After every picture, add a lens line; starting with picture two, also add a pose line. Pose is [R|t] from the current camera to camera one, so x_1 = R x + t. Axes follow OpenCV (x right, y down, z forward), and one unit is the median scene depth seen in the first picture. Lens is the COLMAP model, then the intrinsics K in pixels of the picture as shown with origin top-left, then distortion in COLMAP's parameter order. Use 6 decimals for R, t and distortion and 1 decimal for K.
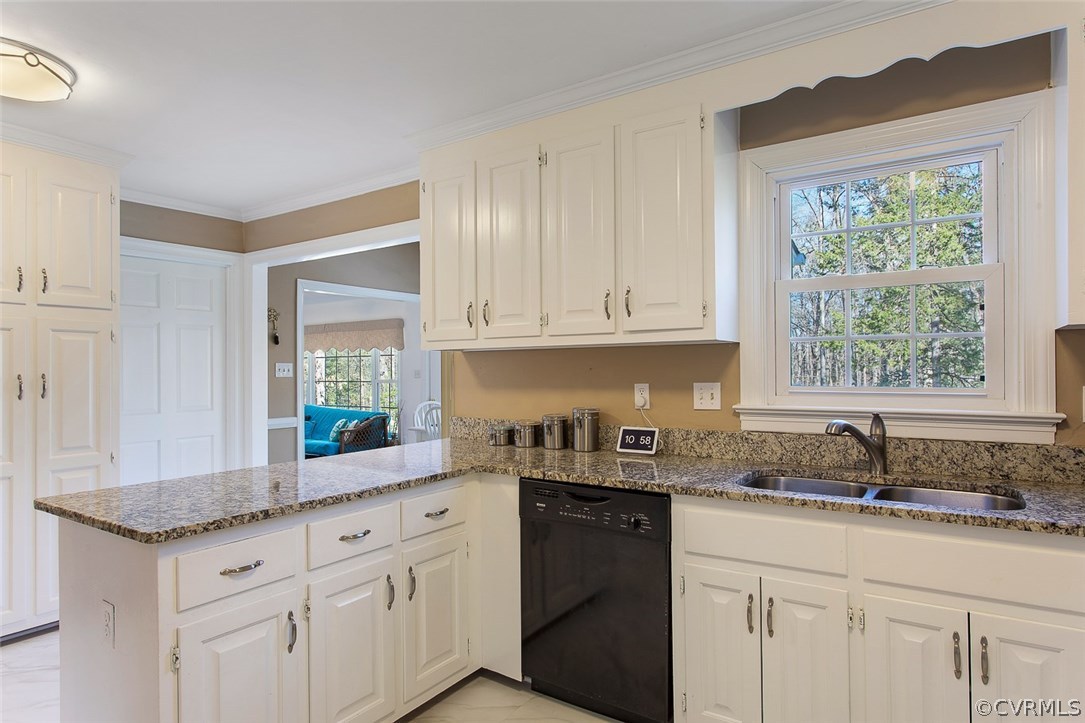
lens RADIAL K [[621.8, 0, 545.4], [0, 621.8, 367.4], [0, 0, 1]] dist [-0.002853, 0.001109]
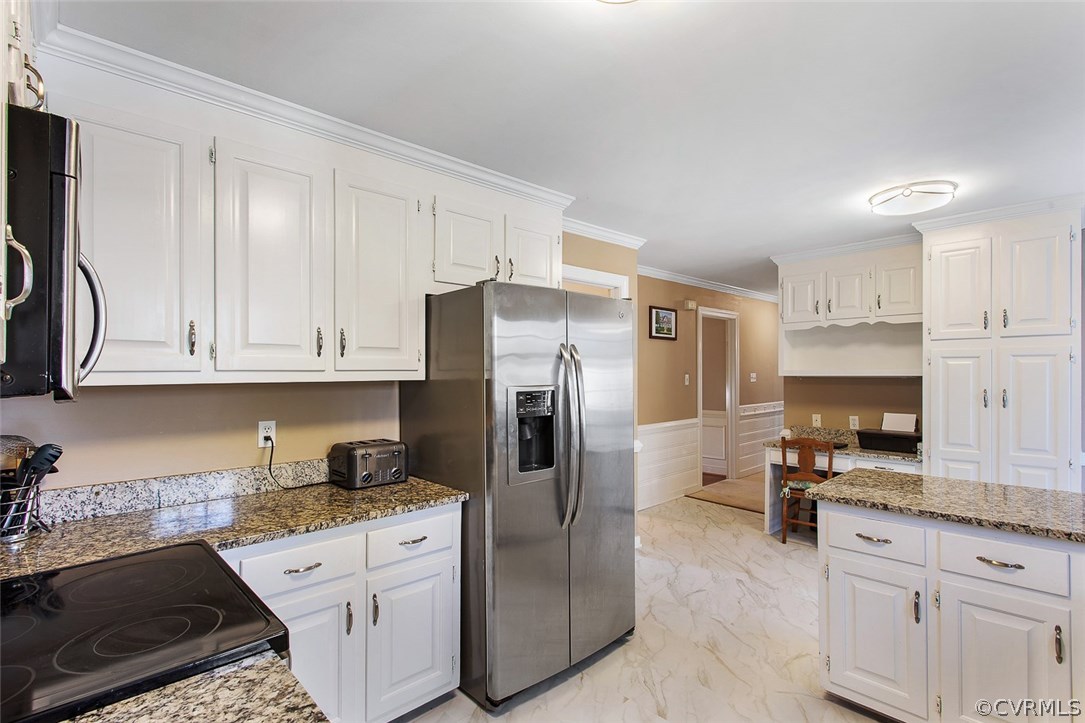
lens RADIAL K [[522.2, 0, 548.8], [0, 522.2, 365.1], [0, 0, 1]] dist [-0.002897, -0.000066]
pose [[-0.221038, -0.002469, -0.975262, 0.492388], [0.015981, 0.999853, -0.006153, -0.049914], [0.975134, -0.016945, -0.220966, 0.302407]]
